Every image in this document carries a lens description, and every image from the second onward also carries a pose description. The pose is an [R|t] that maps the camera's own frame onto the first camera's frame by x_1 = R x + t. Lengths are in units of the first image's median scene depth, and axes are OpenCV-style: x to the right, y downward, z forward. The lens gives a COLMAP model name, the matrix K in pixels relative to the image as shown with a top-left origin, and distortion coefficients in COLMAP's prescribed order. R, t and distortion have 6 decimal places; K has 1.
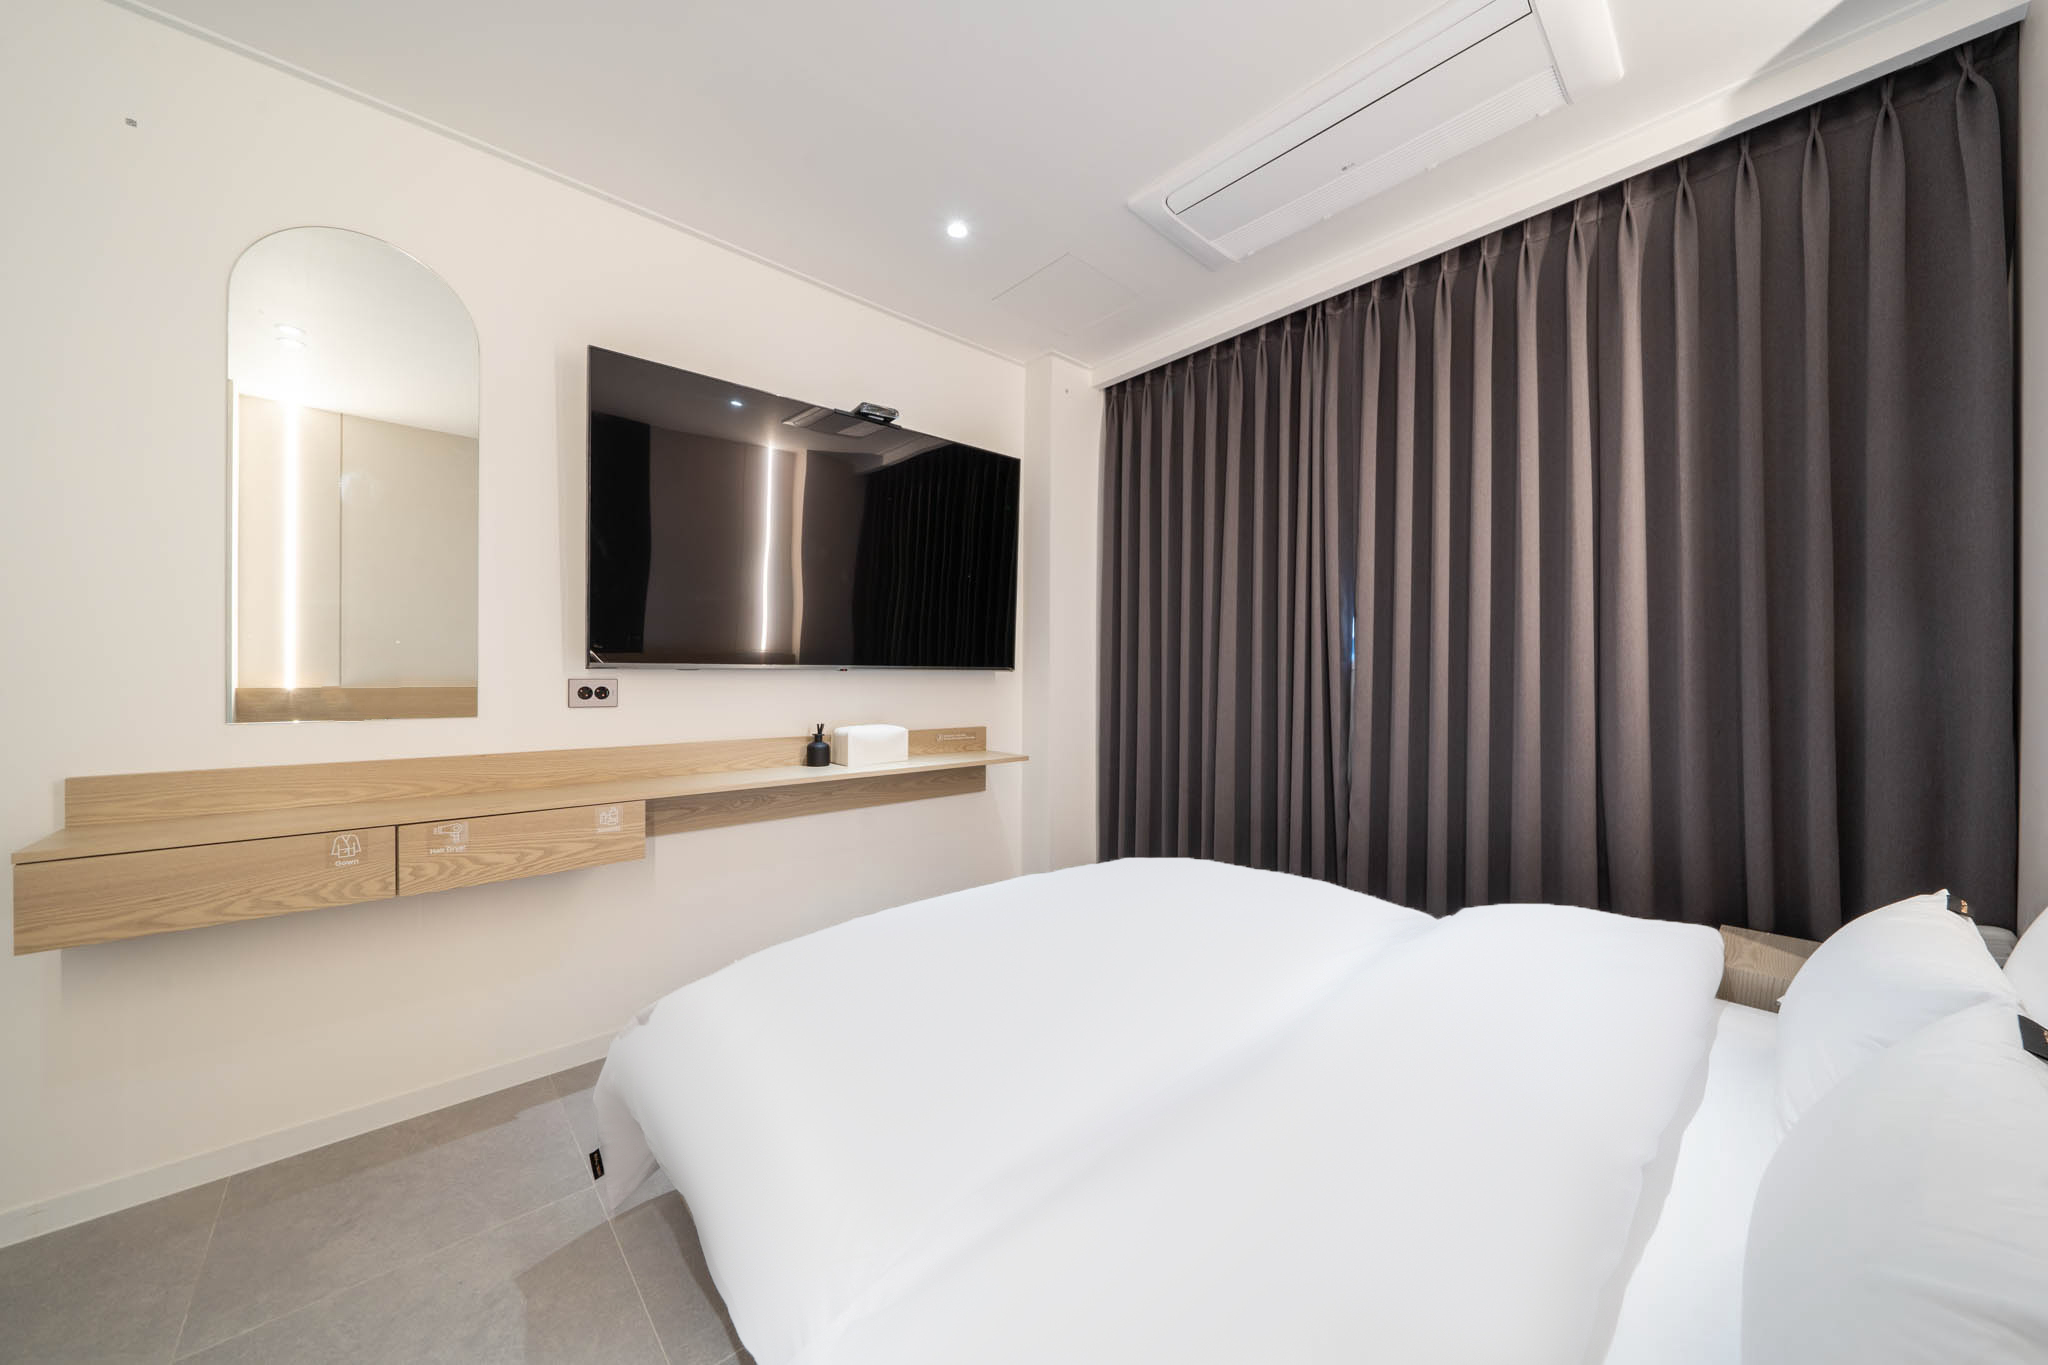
lens RADIAL K [[696.1, 0, 1012.7], [0, 696.1, 689.0], [0, 0, 1]] dist [-0.035544, -0.000039]
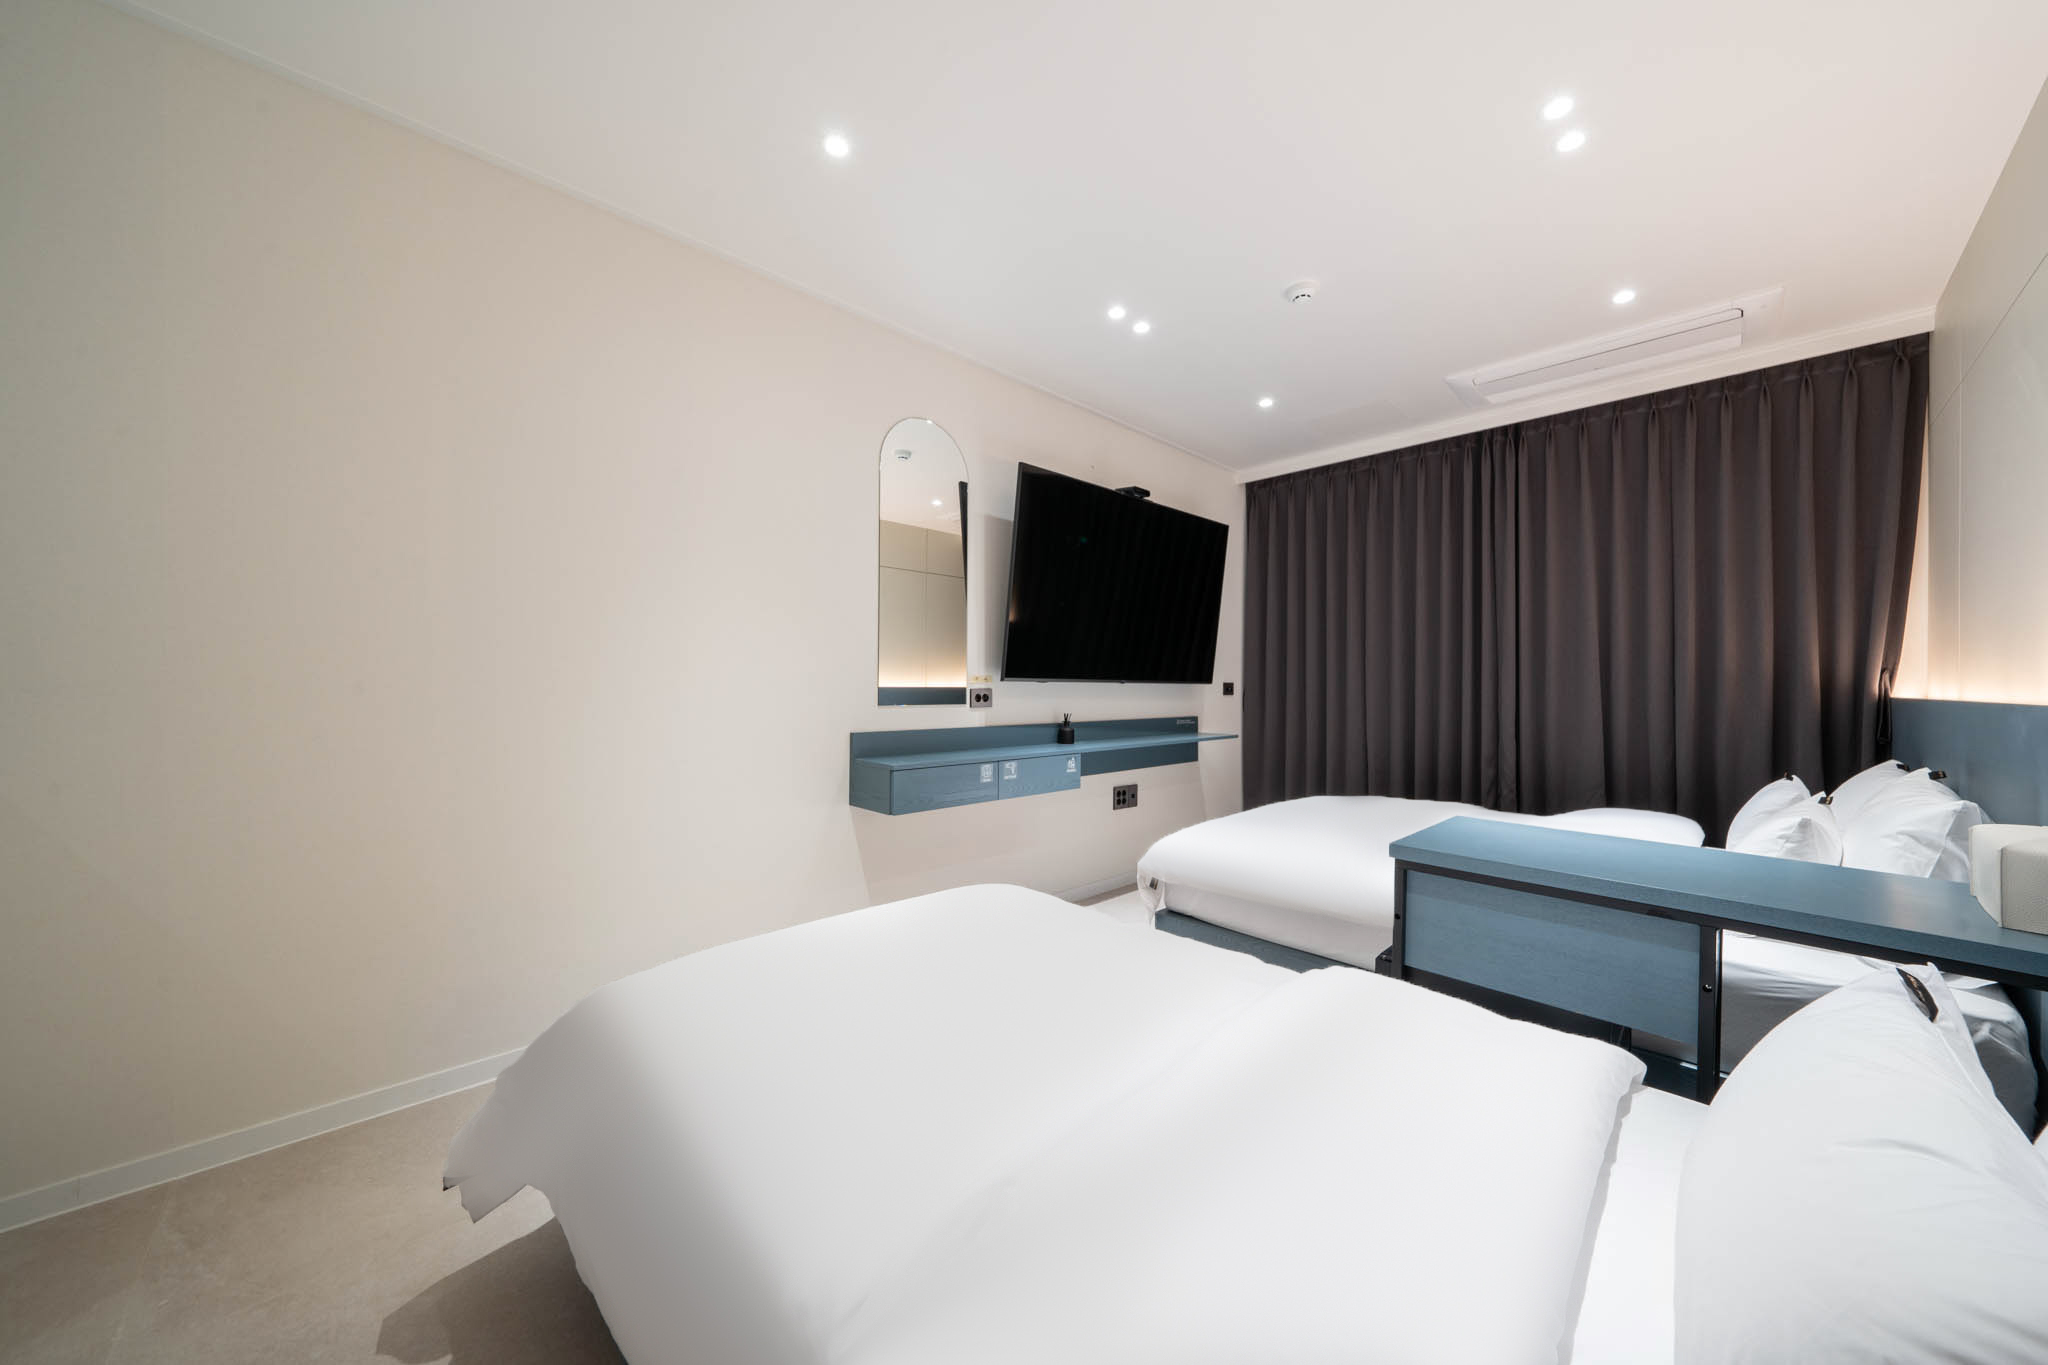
lens RADIAL K [[691.2, 0, 999.8], [0, 691.2, 681.0], [0, 0, 1]] dist [0.001018, 0.000041]
pose [[0.998919, 0.013514, 0.044487, -0.539710], [-0.012711, 0.999752, -0.018268, 0.008297], [-0.044723, 0.017683, 0.998843, -0.496741]]
